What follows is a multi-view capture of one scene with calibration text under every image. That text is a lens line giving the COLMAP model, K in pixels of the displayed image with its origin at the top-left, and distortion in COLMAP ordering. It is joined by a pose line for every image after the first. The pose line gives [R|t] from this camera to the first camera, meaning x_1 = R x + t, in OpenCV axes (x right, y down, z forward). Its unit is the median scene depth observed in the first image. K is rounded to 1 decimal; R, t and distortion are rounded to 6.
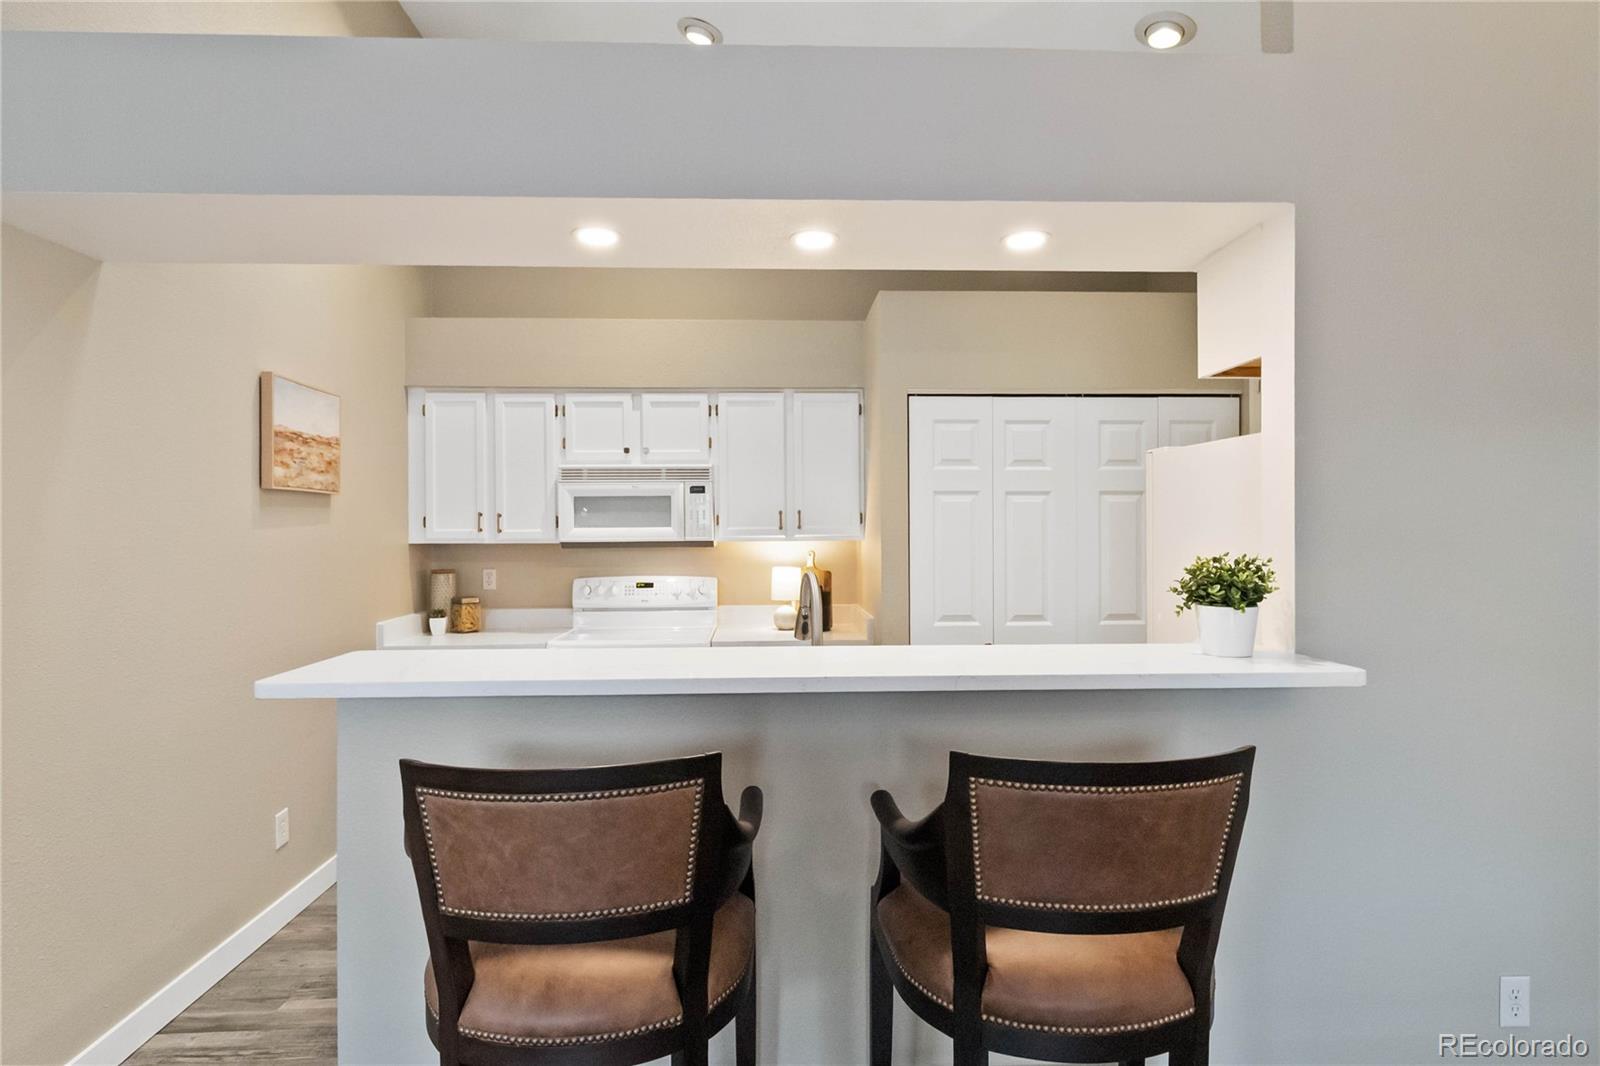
lens RADIAL K [[790.9, 0, 764.6], [0, 790.9, 528.8], [0, 0, 1]] dist [-0.001864, -0.000276]
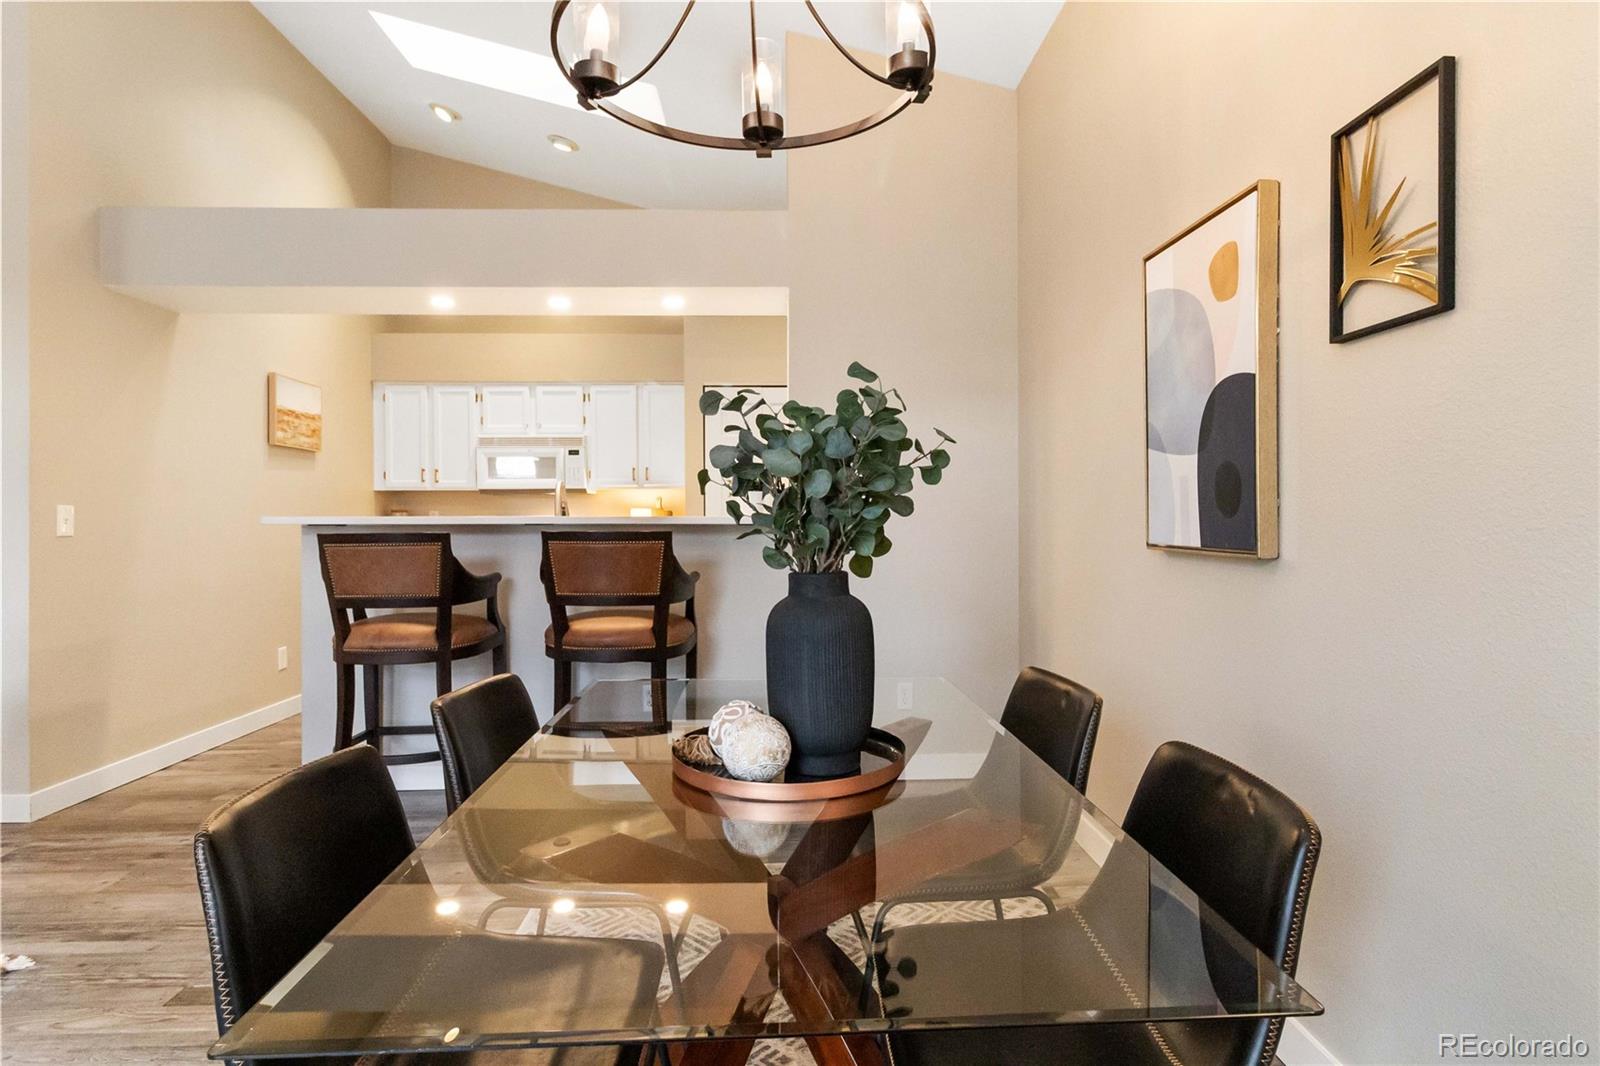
lens RADIAL K [[822.9, 0, 796.7], [0, 822.9, 528.5], [0, 0, 1]] dist [-0.002503, -0.000237]
pose [[0.999945, -0.000037, -0.010489, 0.392126], [0.000053, 0.999999, 0.001523, 0.100620], [0.010489, -0.001523, 0.999944, -0.572078]]
